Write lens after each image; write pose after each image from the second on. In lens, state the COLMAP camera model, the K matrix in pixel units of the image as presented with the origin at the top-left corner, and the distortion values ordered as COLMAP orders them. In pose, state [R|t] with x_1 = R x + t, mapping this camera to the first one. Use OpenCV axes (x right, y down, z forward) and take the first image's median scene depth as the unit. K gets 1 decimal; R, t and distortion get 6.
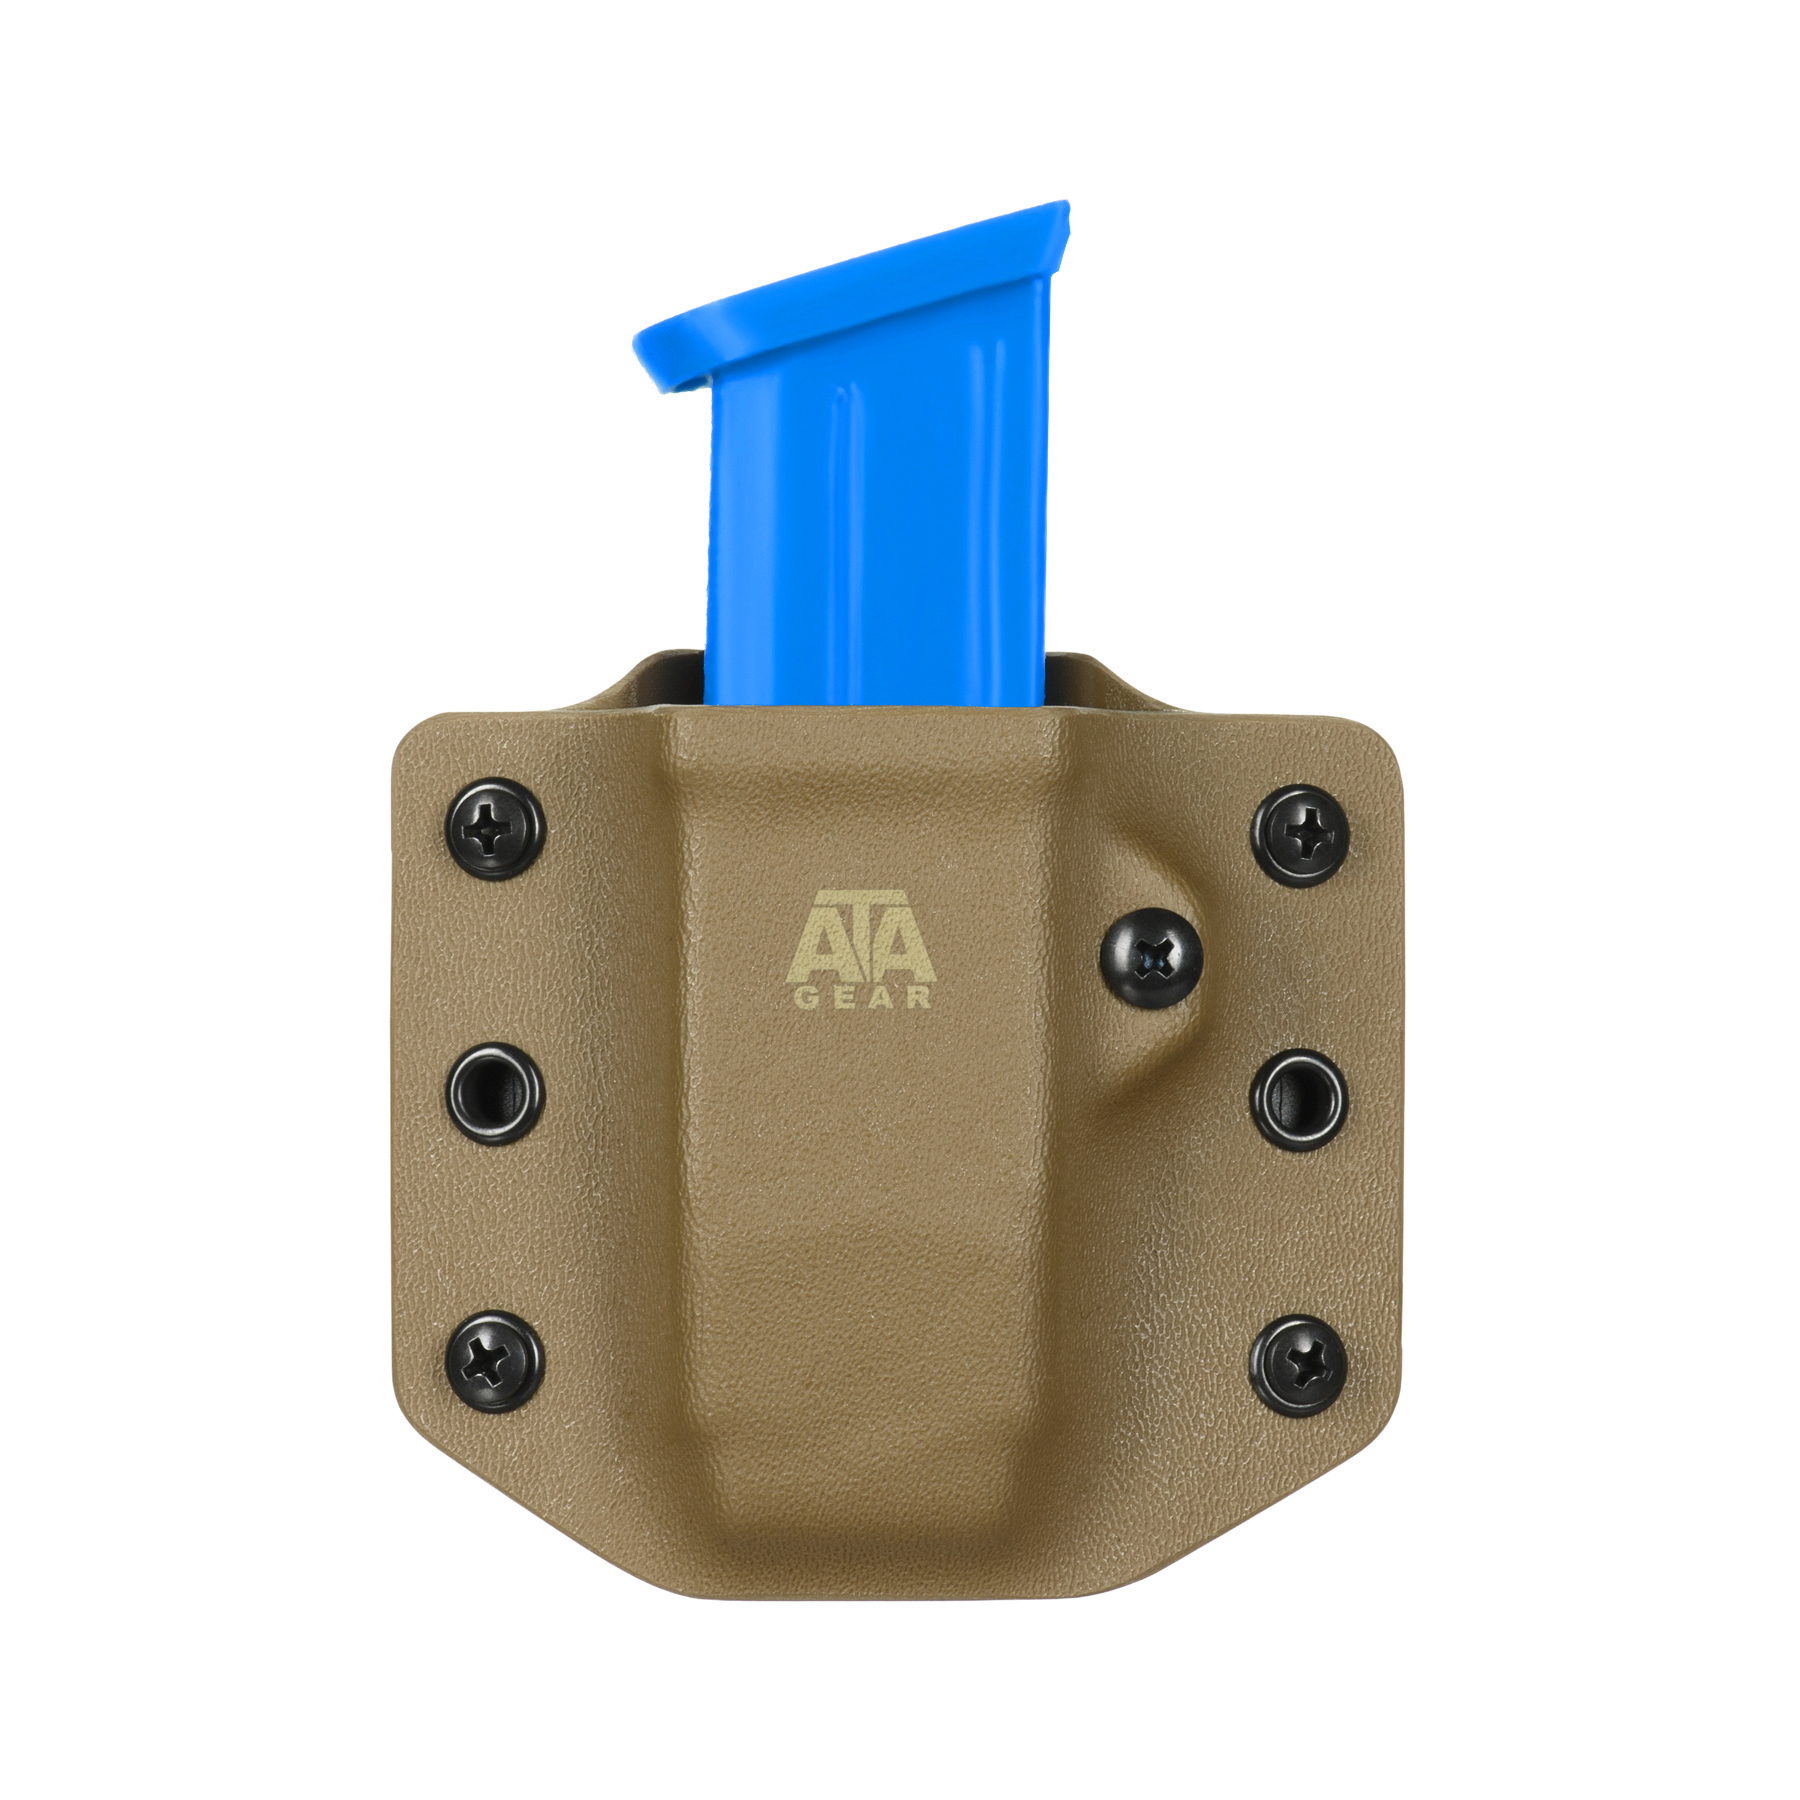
lens RADIAL K [[11577.2, 0, 900.0], [0, 11577.2, 900.0], [0, 0, 1]] dist [-0.119553, -3.833370]
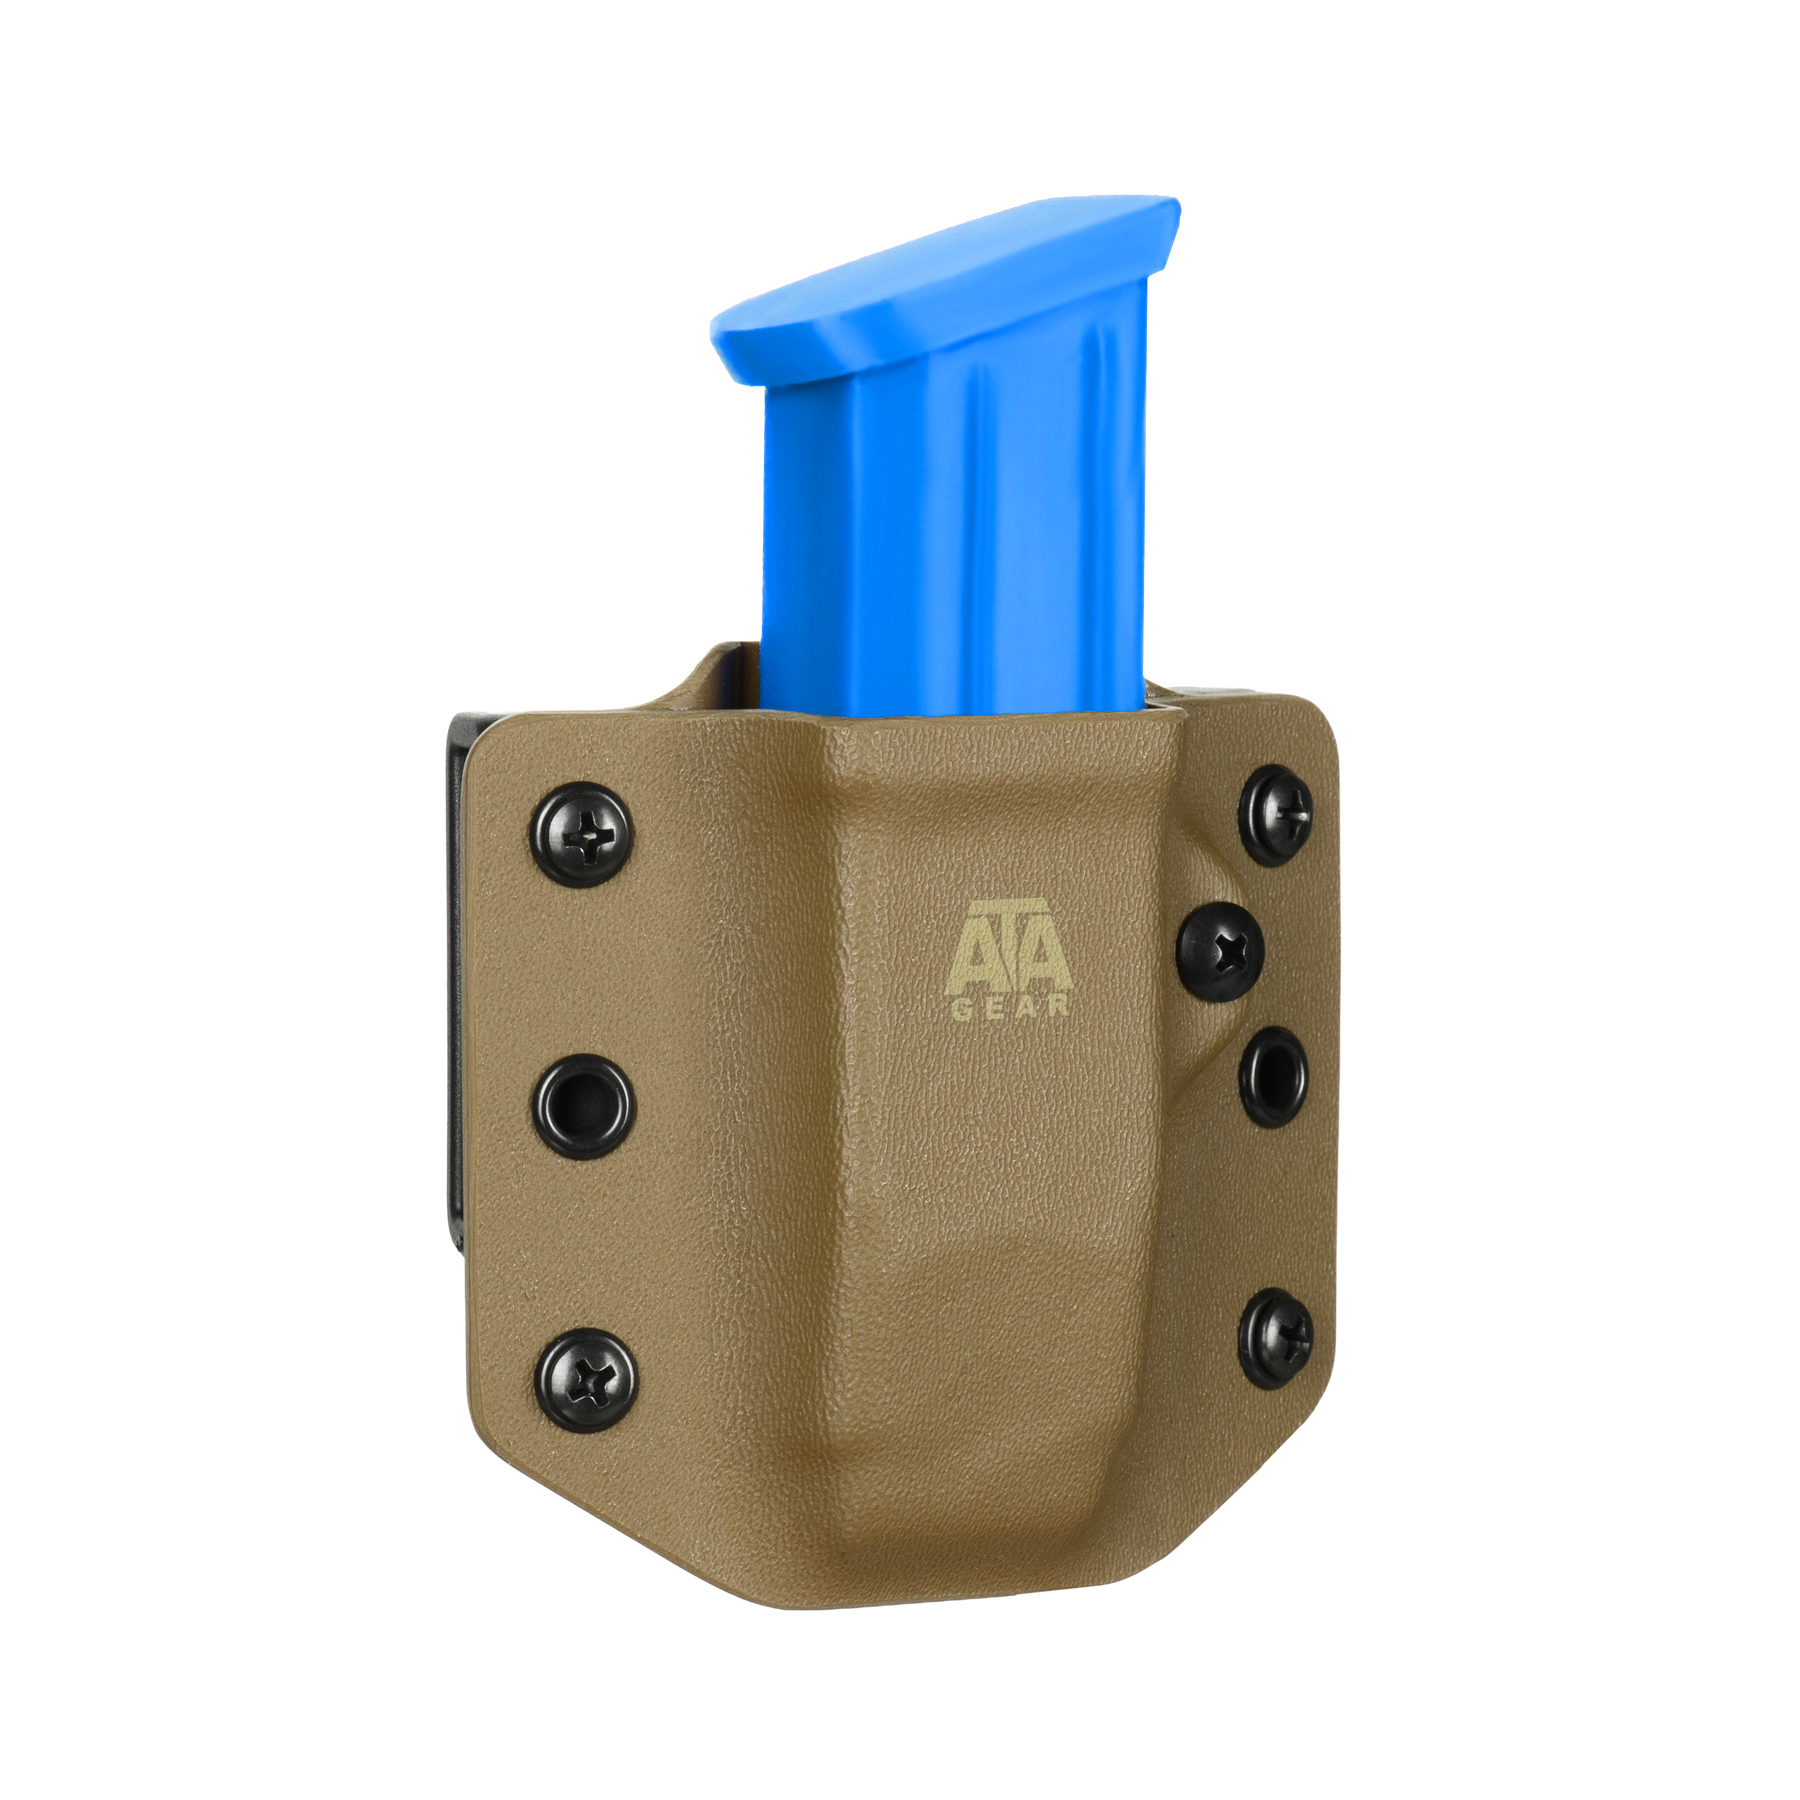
lens RADIAL K [[11577.2, 0, 900.0], [0, 11577.2, 900.0], [0, 0, 1]] dist [-0.119553, -3.833370]
pose [[0.851093, -0.035420, 0.523819, -0.523994], [-0.010212, 0.996416, 0.083969, -0.082911], [-0.524916, -0.076814, 0.847681, 0.162824]]
